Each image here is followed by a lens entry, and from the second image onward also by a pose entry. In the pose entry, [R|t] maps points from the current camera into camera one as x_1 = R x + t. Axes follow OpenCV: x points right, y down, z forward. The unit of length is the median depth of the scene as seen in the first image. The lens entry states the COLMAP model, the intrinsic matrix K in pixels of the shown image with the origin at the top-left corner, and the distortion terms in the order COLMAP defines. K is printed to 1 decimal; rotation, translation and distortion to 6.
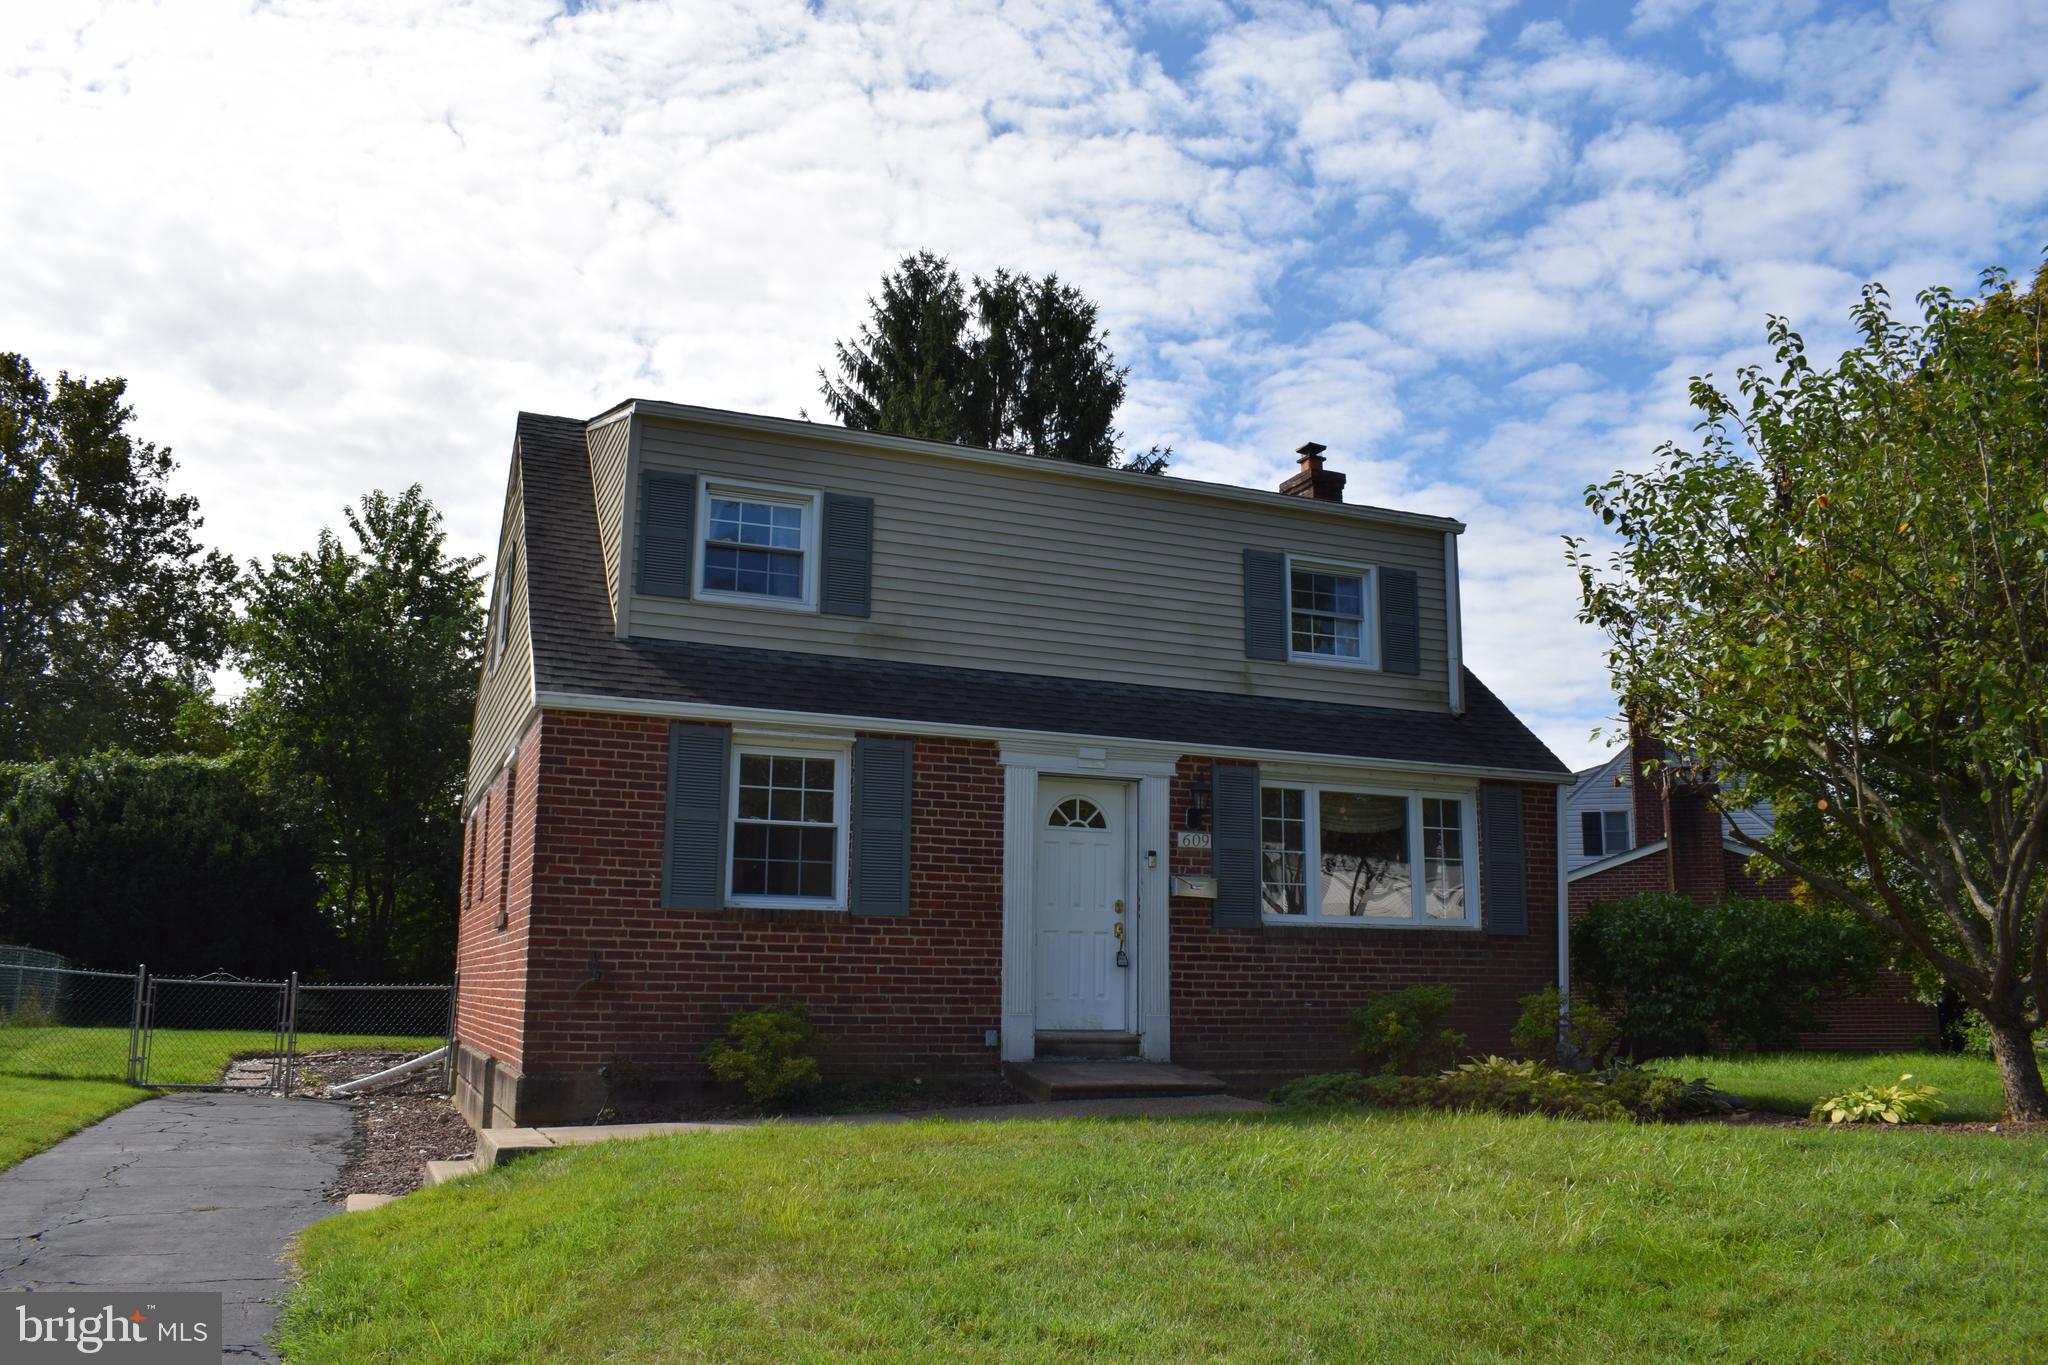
lens RADIAL K [[1597.5, 0, 1013.8], [0, 1597.5, 692.3], [0, 0, 1]] dist [-0.098590, 0.002412]
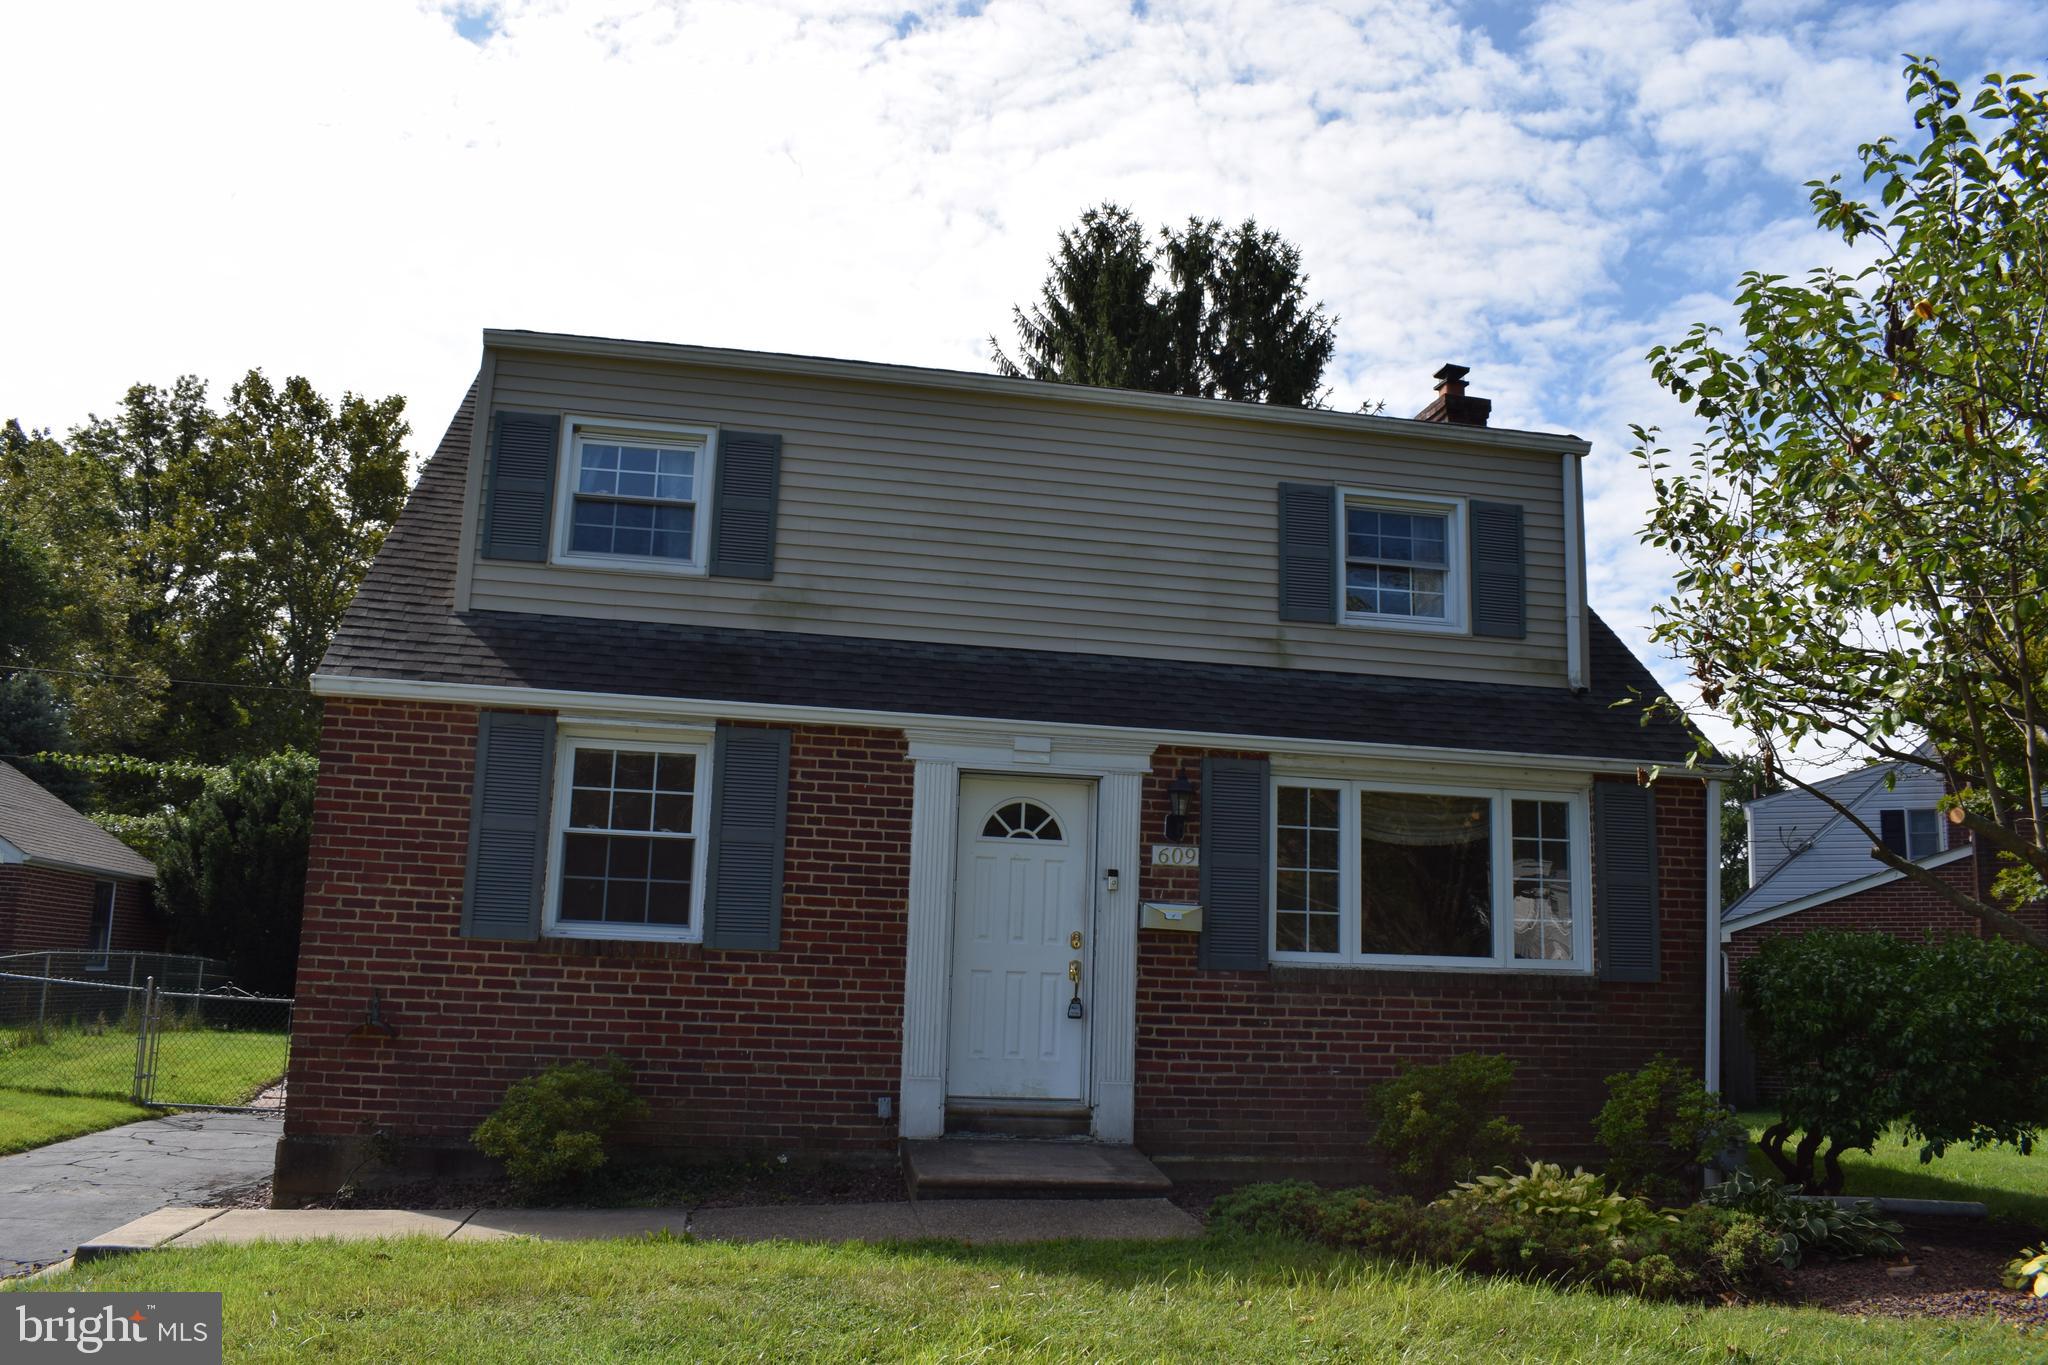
lens RADIAL K [[1597.5, 0, 1013.8], [0, 1597.5, 692.3], [0, 0, 1]] dist [-0.098590, 0.002412]
pose [[0.978108, -0.016050, -0.207480, 0.205908], [0.016494, 0.999864, 0.000413, 0.012612], [0.207445, -0.003826, 0.978239, 0.238406]]
